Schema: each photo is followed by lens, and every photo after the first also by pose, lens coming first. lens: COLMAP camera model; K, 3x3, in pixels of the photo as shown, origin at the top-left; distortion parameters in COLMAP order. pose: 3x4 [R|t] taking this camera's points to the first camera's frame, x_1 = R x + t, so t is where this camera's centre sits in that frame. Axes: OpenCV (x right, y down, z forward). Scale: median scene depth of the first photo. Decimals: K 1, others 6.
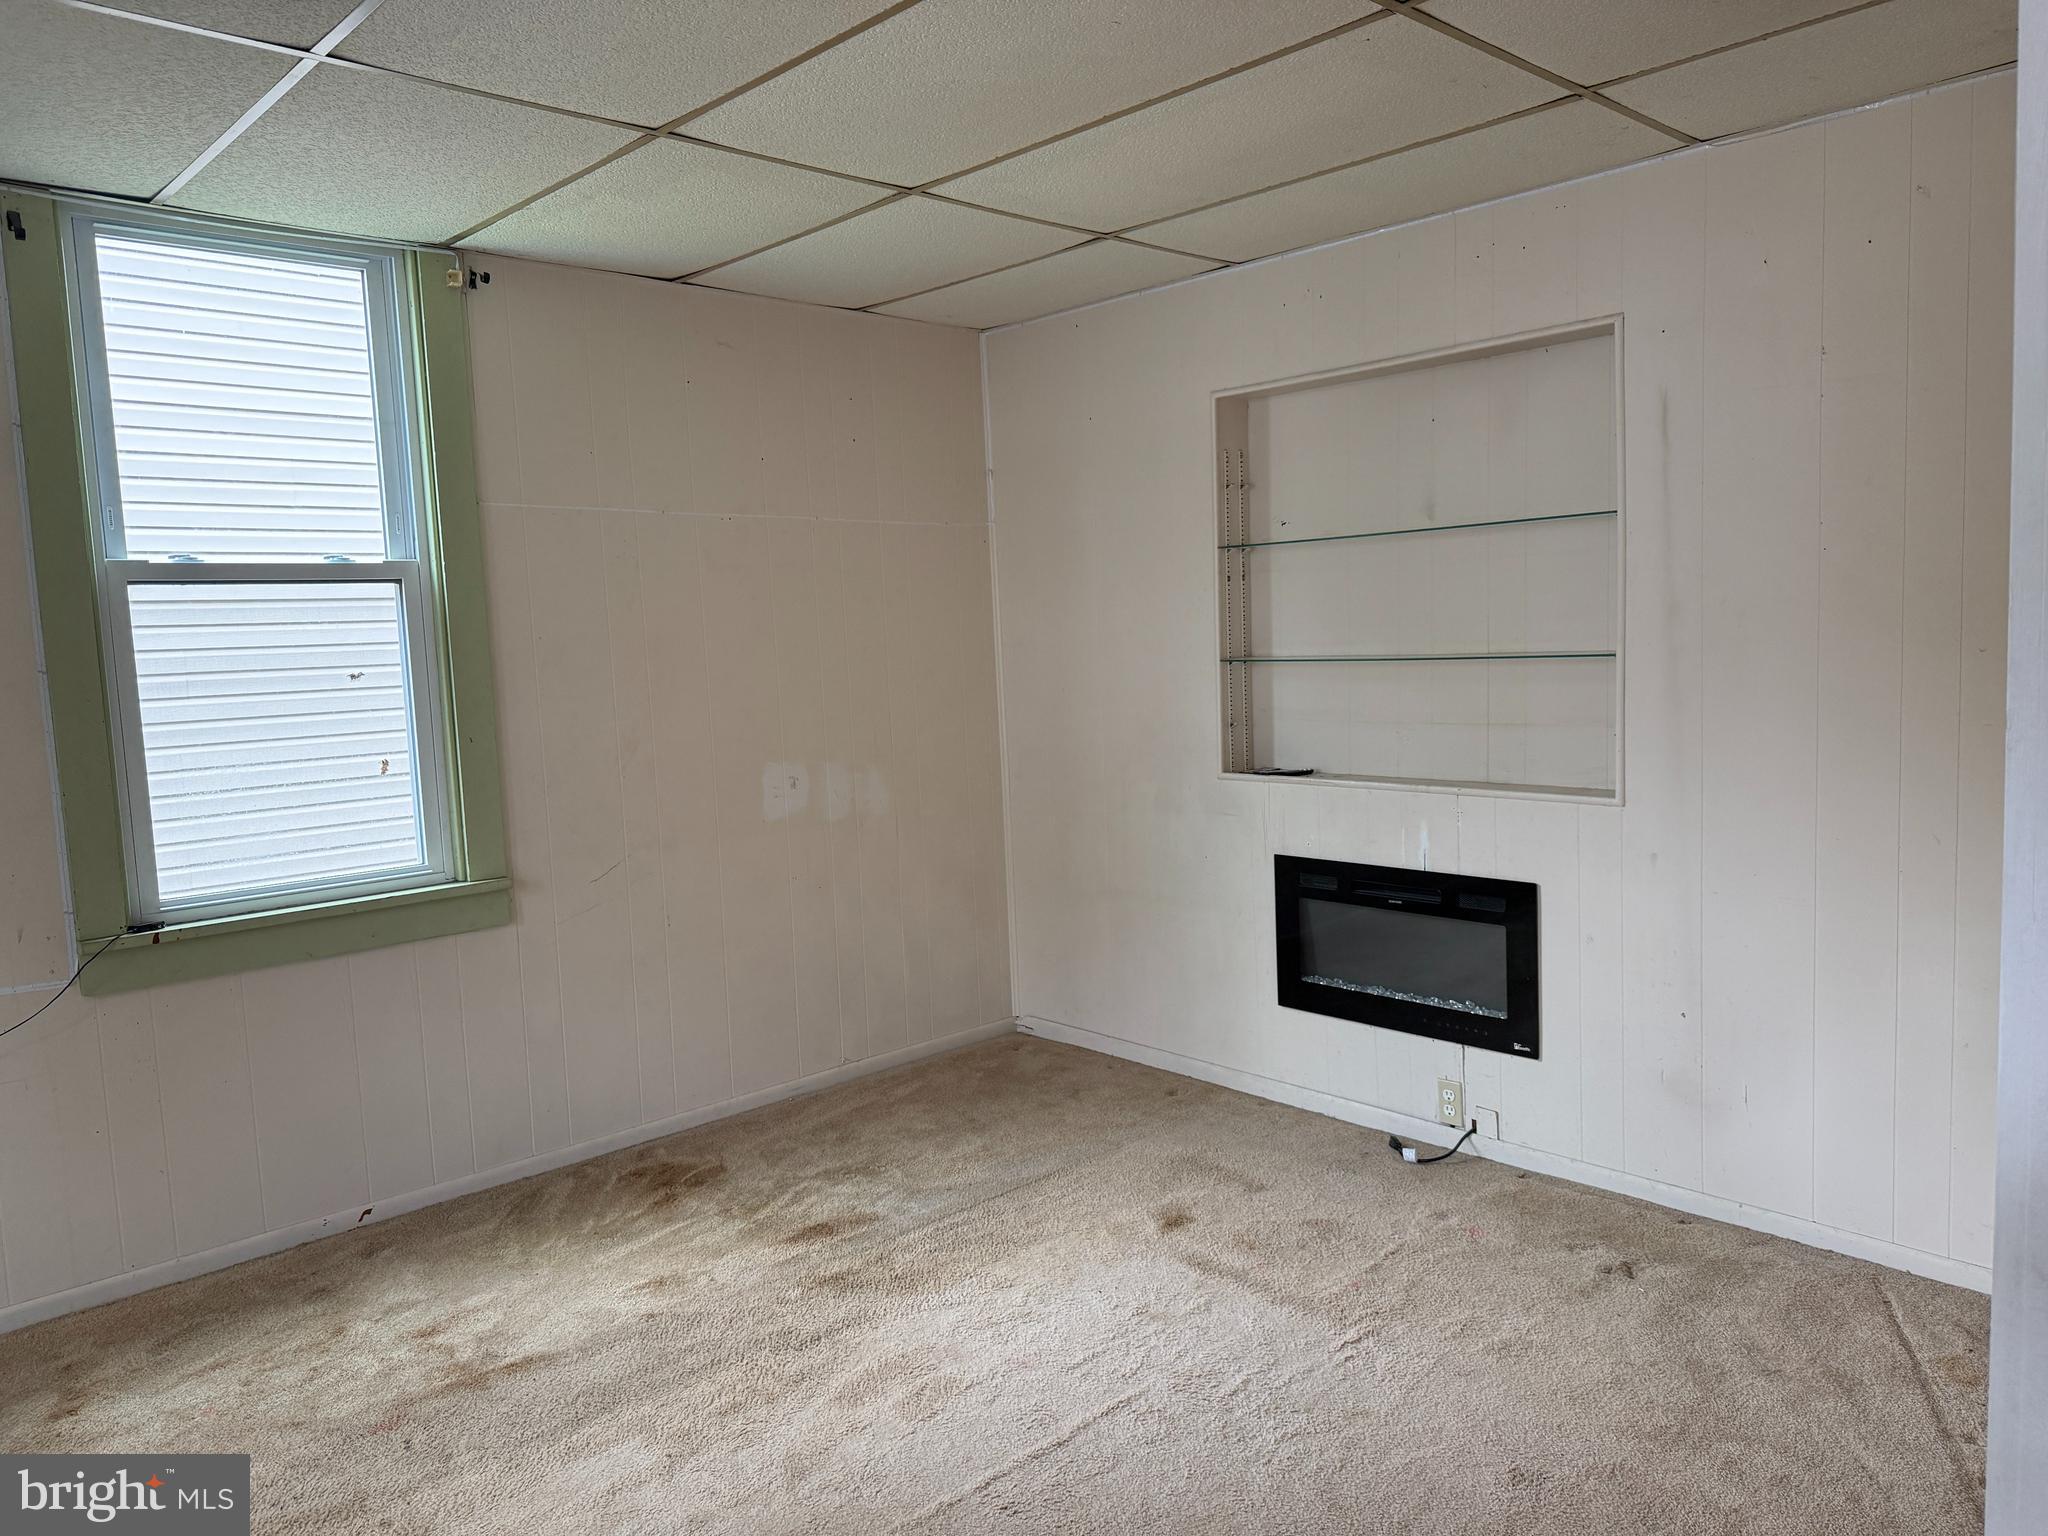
lens RADIAL K [[1443.2, 0, 1015.6], [0, 1443.2, 765.0], [0, 0, 1]] dist [0.192781, -0.395472]
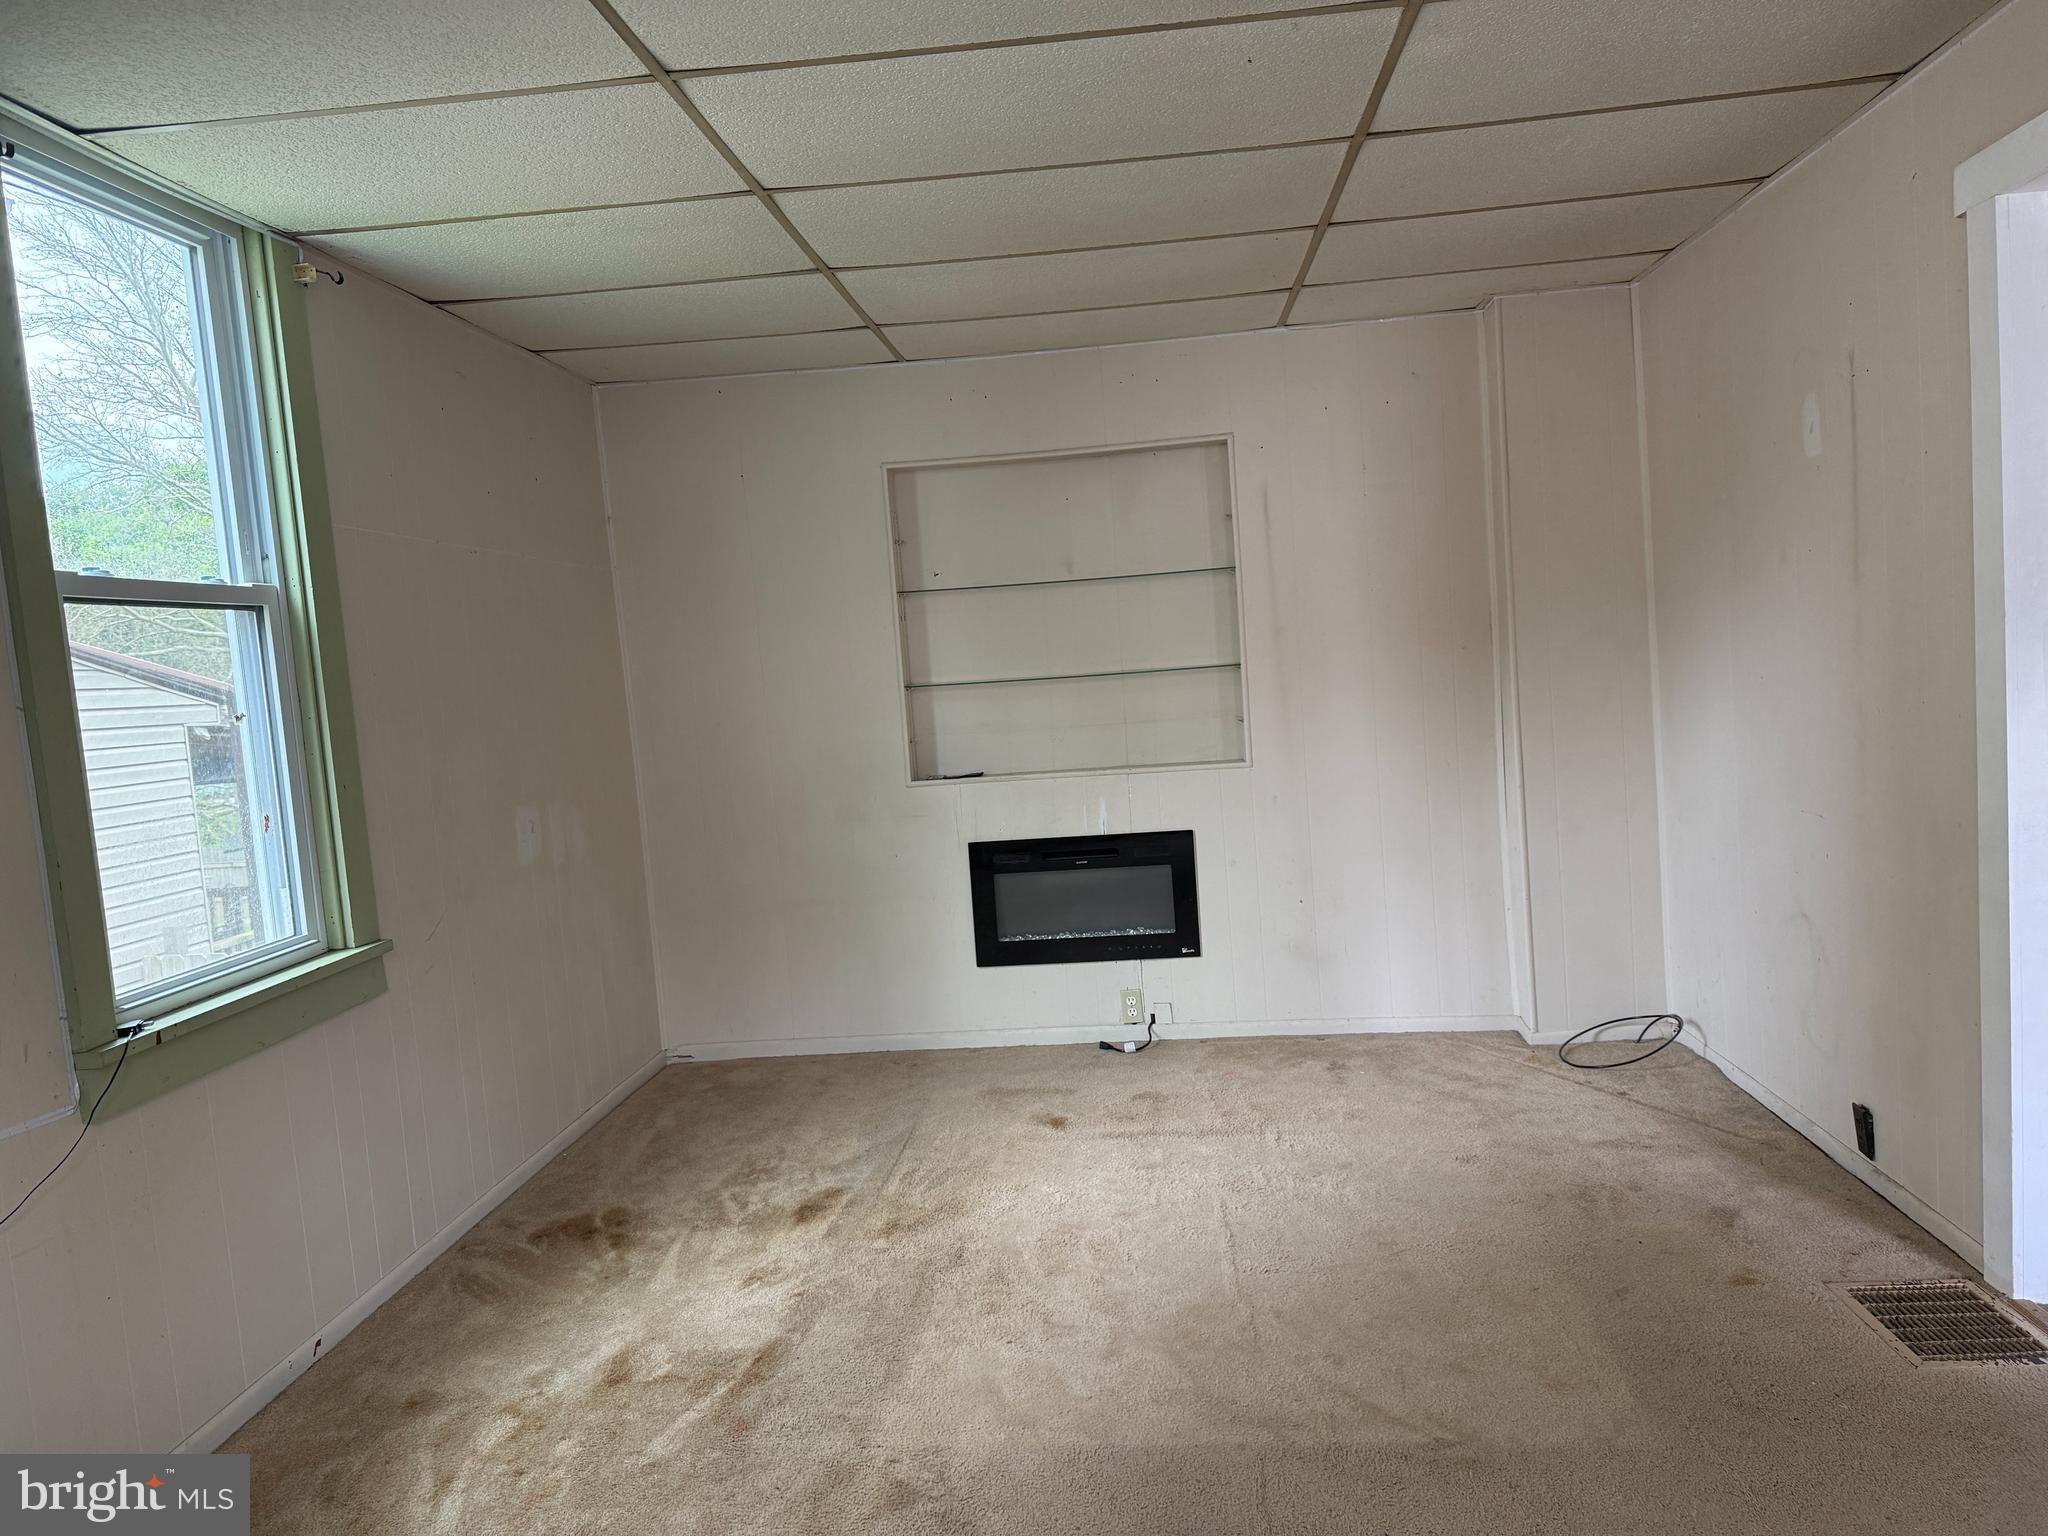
lens RADIAL K [[1443.2, 0, 1015.6], [0, 1443.2, 765.0], [0, 0, 1]] dist [0.192781, -0.395472]
pose [[0.743840, -0.061907, 0.665485, -0.654247], [0.104563, 0.994219, -0.024386, 0.033274], [-0.660128, 0.087725, 0.746013, 0.068843]]
